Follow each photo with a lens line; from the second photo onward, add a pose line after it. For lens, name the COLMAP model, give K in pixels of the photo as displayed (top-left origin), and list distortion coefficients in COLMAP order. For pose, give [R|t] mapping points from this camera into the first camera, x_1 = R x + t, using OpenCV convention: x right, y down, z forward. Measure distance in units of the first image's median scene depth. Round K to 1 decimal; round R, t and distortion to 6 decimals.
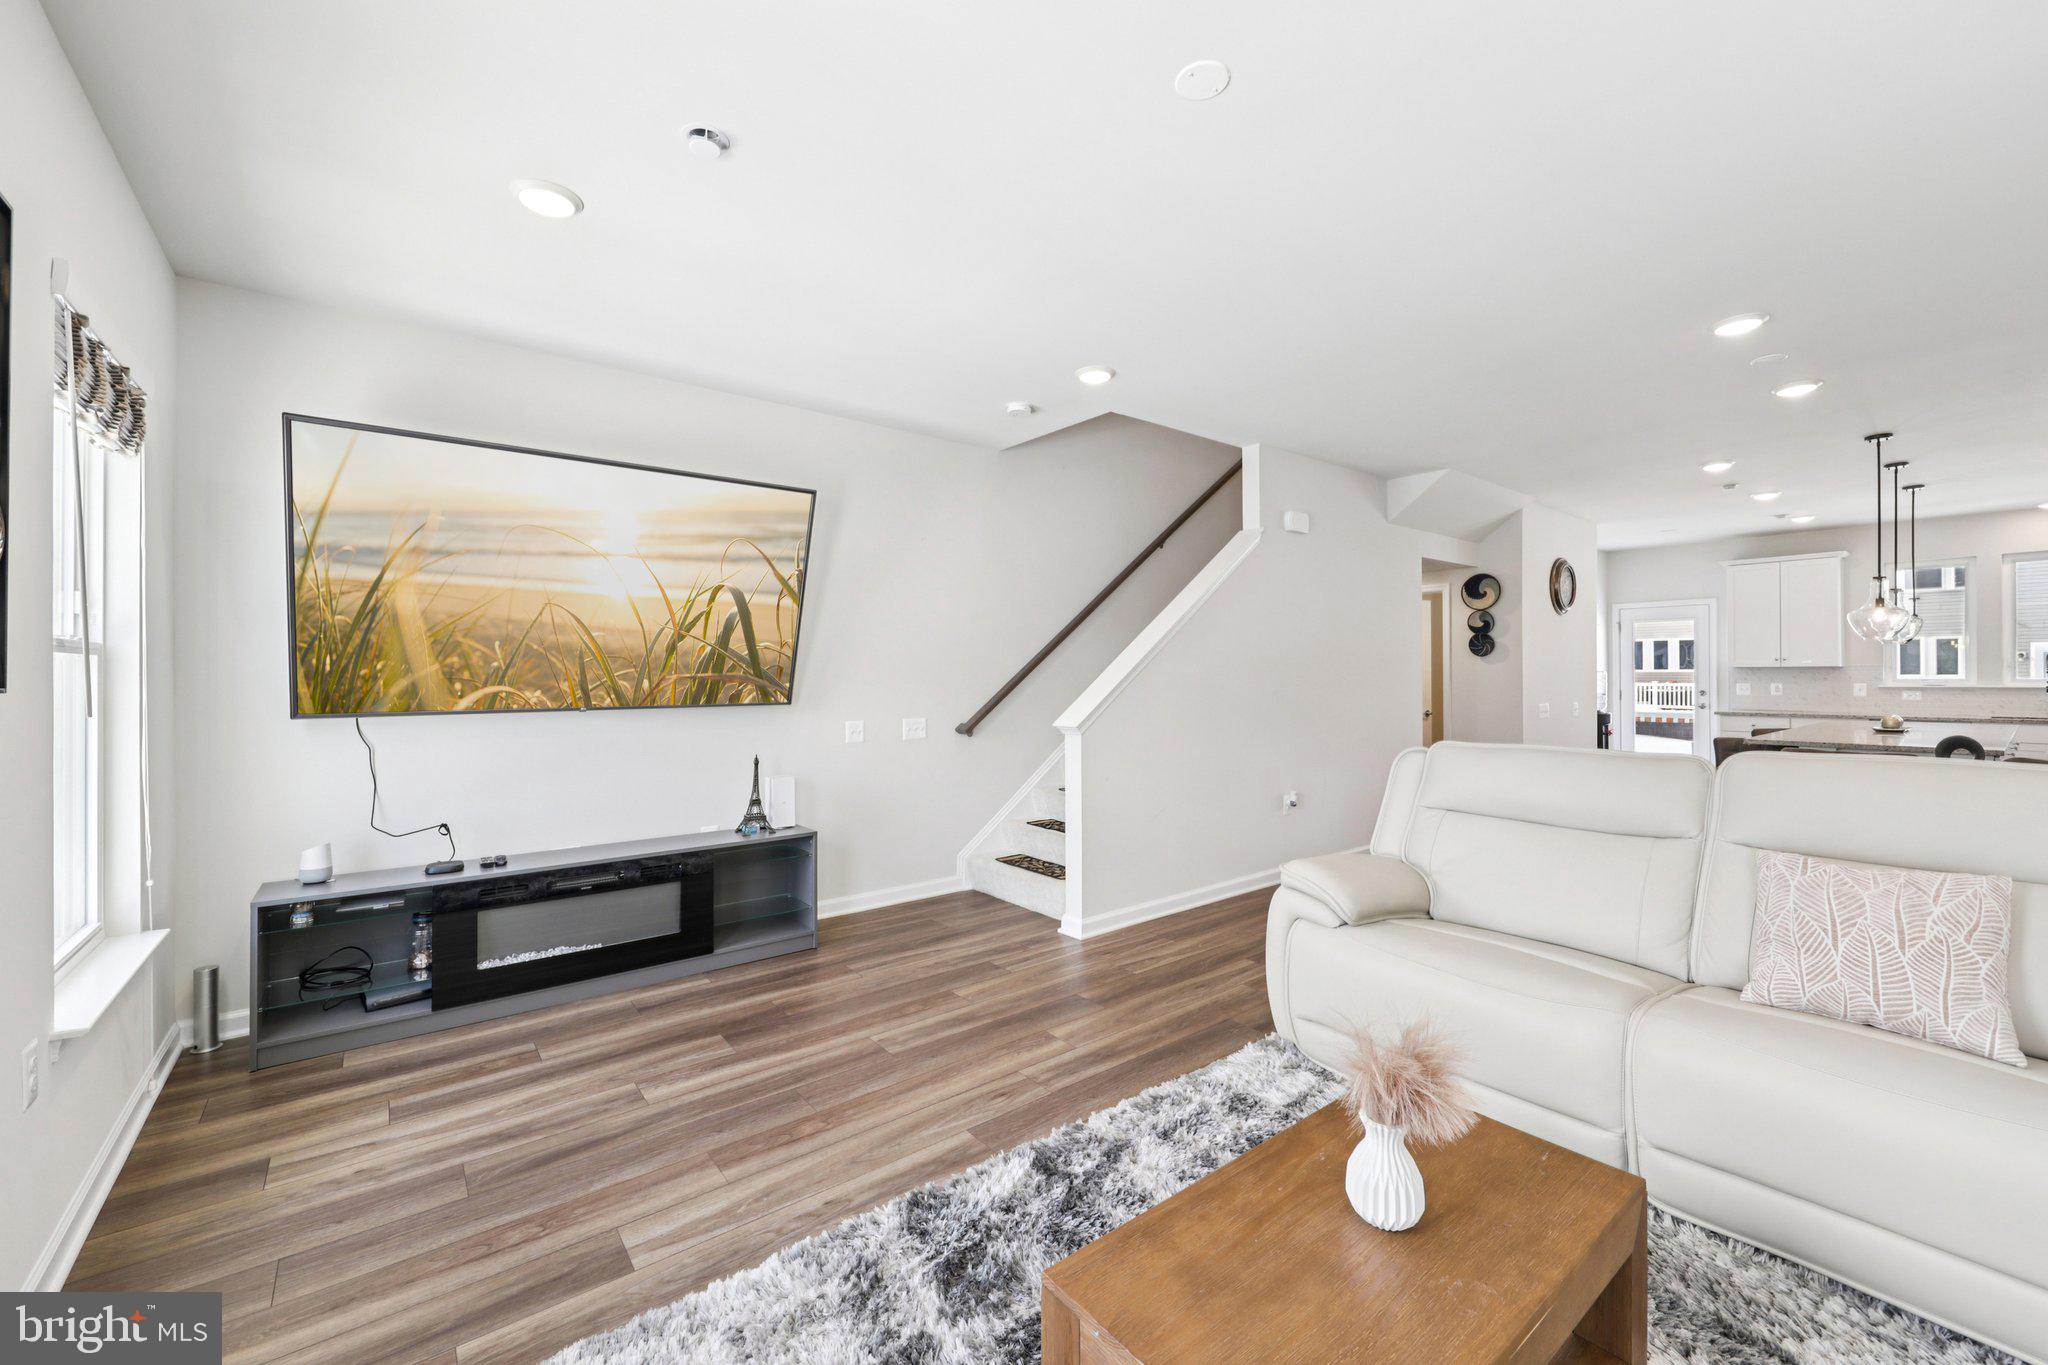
lens RADIAL K [[834.2, 0, 1028.3], [0, 834.2, 679.1], [0, 0, 1]] dist [0.013130, -0.000124]
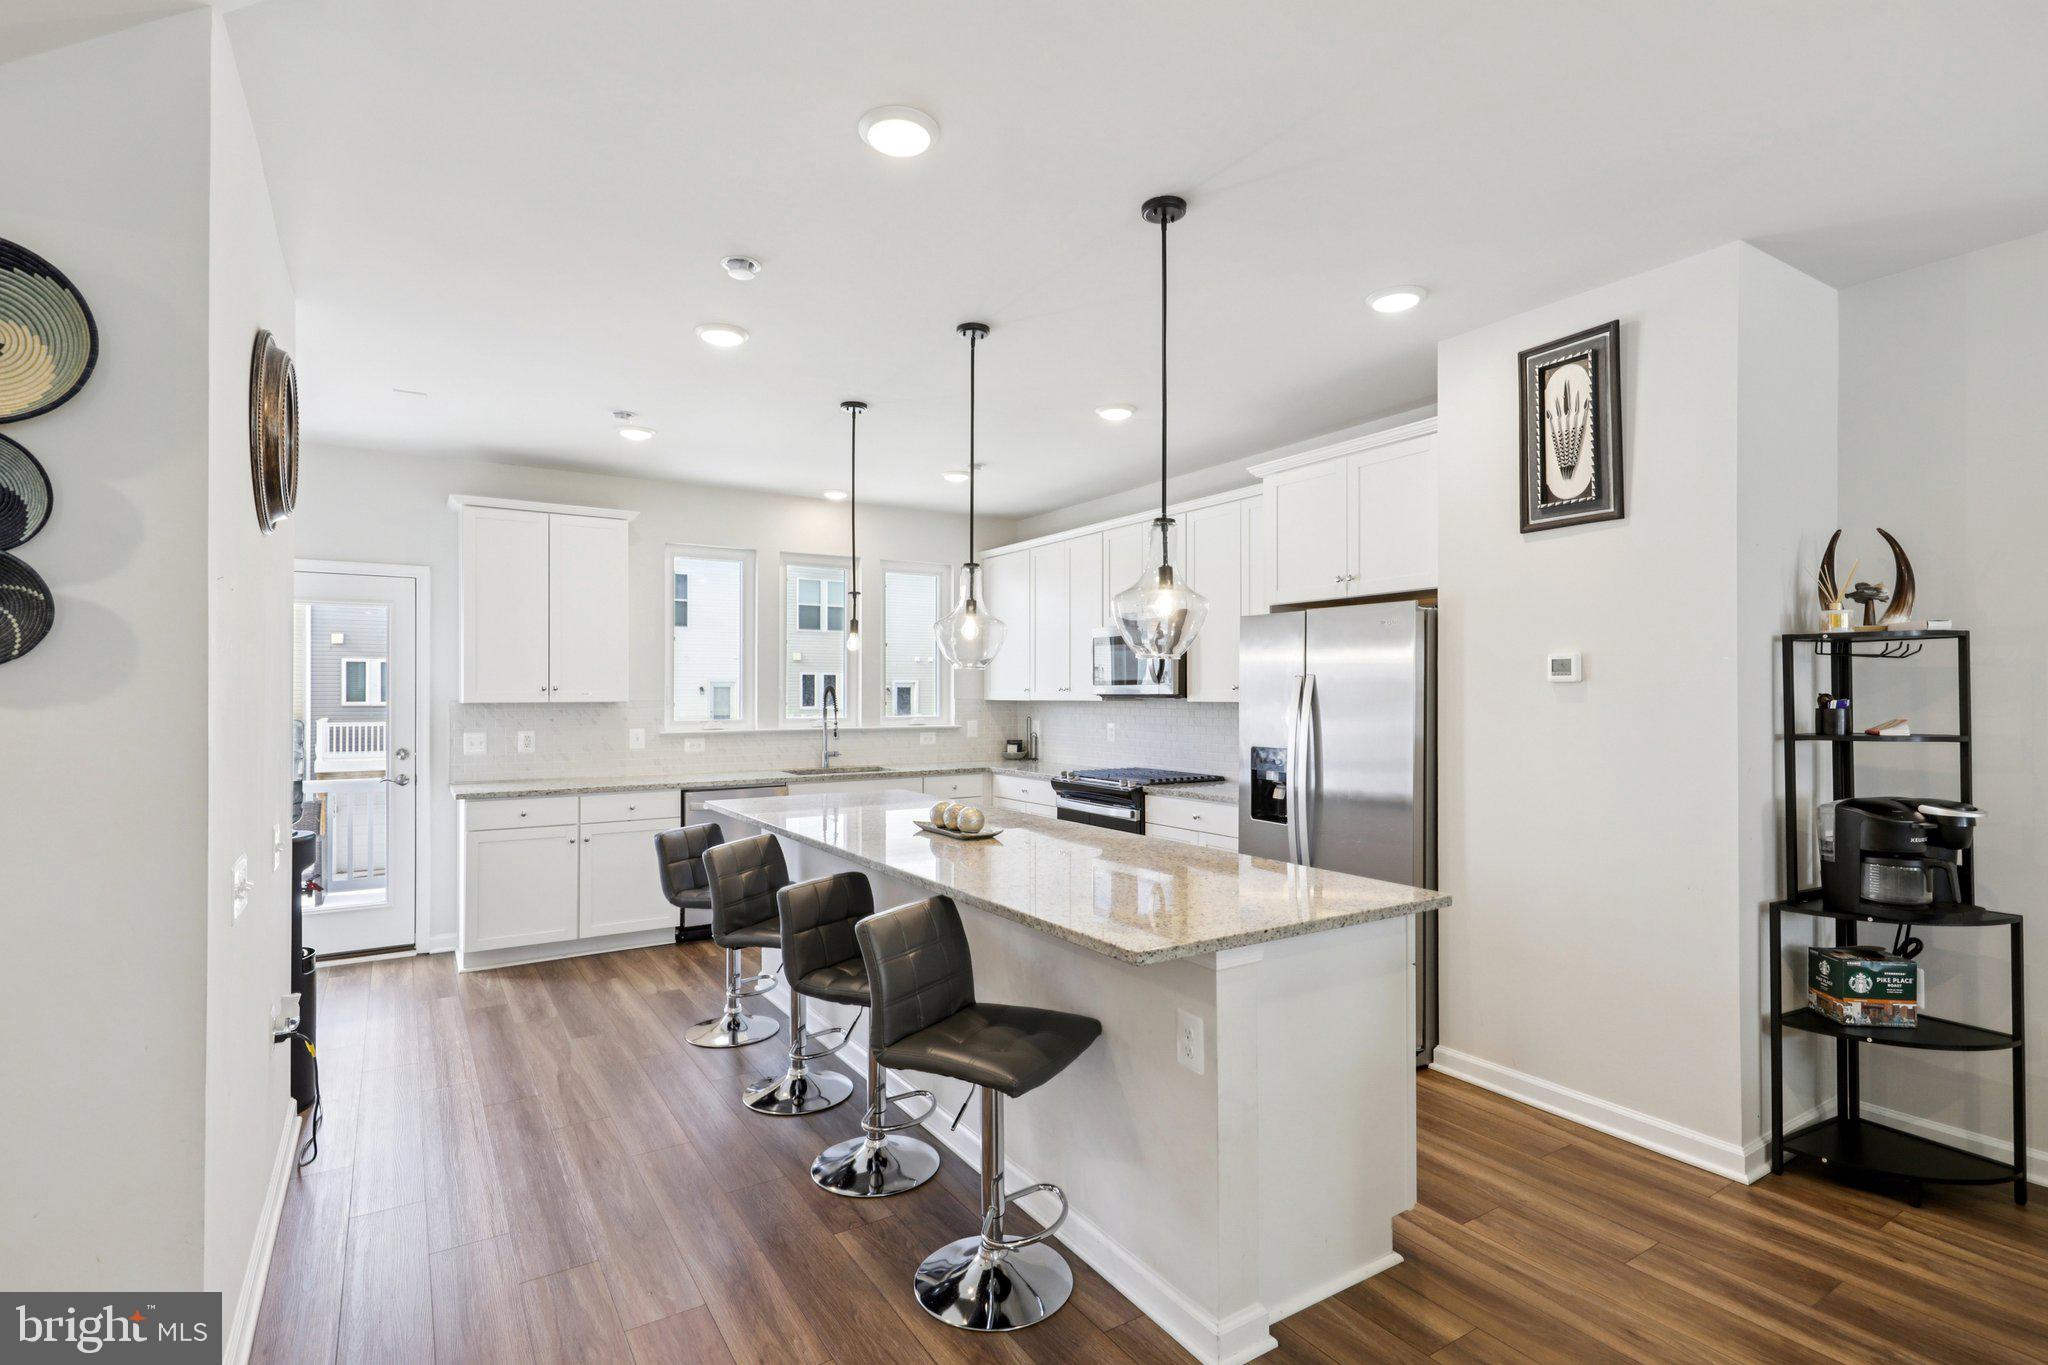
lens RADIAL K [[973.3, 0, 1034.1], [0, 973.3, 687.0], [0, 0, 1]] dist [0.006392, -0.001131]
pose [[0.126809, 0.008169, 0.991894, 0.300486], [0.006460, 0.999938, -0.009061, -0.017189], [-0.991906, 0.007557, 0.126748, 0.606100]]
